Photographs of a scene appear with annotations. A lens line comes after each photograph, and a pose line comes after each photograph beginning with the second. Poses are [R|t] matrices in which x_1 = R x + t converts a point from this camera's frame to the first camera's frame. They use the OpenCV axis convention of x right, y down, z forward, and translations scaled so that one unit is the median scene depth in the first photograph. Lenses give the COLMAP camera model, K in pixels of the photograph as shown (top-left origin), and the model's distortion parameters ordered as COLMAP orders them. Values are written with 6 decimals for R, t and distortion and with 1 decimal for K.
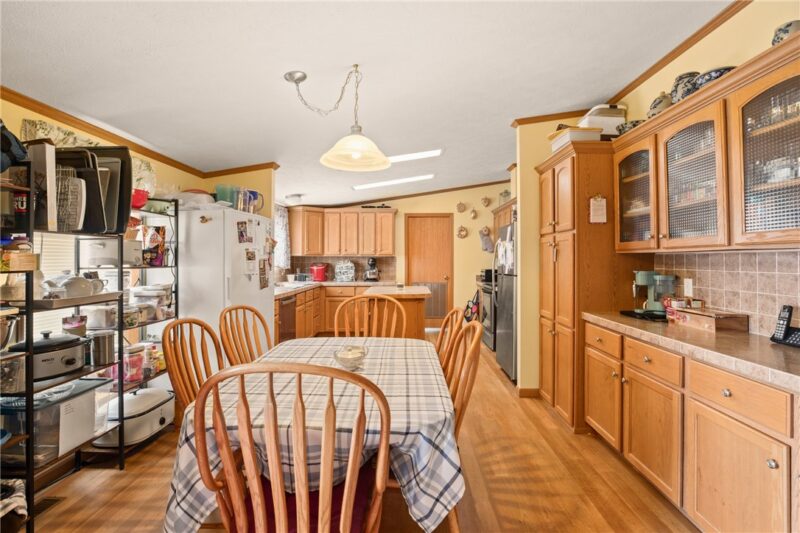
lens RADIAL K [[381.2, 0, 398.0], [0, 381.2, 264.7], [0, 0, 1]] dist [-0.013508, 0.000410]
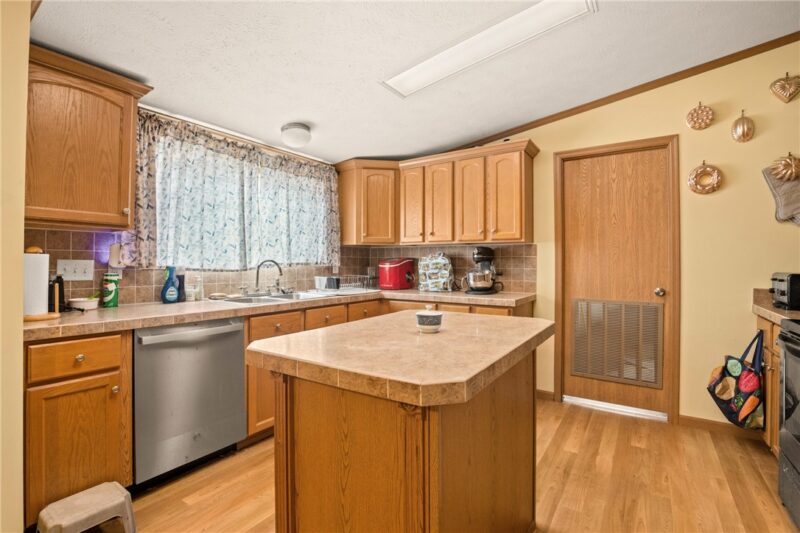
lens RADIAL K [[381.2, 0, 402.1], [0, 381.2, 260.0], [0, 0, 1]] dist [-0.013508, 0.000410]
pose [[0.855701, -0.002085, -0.517466, 0.103245], [-0.008390, 0.999805, -0.017902, 0.009290], [0.517402, 0.019660, 0.855517, 0.514176]]
